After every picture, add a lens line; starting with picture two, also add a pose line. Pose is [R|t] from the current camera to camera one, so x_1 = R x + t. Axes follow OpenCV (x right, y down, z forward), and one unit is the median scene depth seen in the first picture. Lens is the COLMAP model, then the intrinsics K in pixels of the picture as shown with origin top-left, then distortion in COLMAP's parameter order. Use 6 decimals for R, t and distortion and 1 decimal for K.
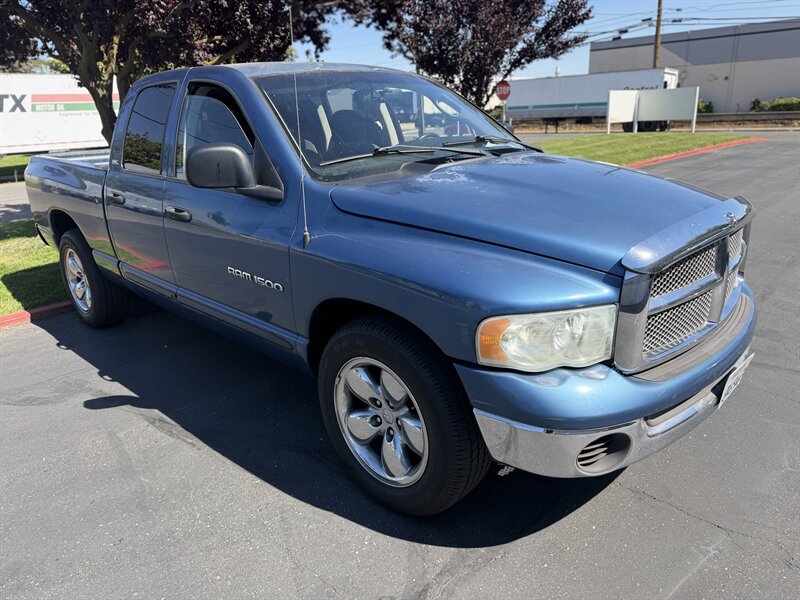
lens RADIAL K [[617.0, 0, 400.0], [0, 617.0, 300.0], [0, 0, 1]] dist [0.031951, -0.053201]
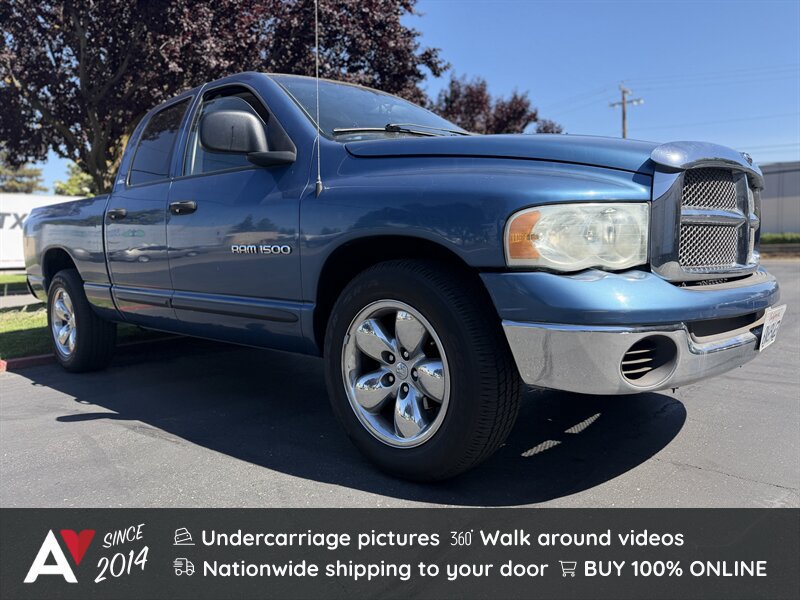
lens RADIAL K [[611.4, 0, 399.7], [0, 611.4, 318.0], [0, 0, 1]] dist [0.027020, -0.042533]
pose [[0.999461, 0.010989, 0.030942, -0.050896], [-0.003144, 0.970036, -0.242941, 0.327479], [-0.032685, 0.242713, 0.969547, 0.104606]]
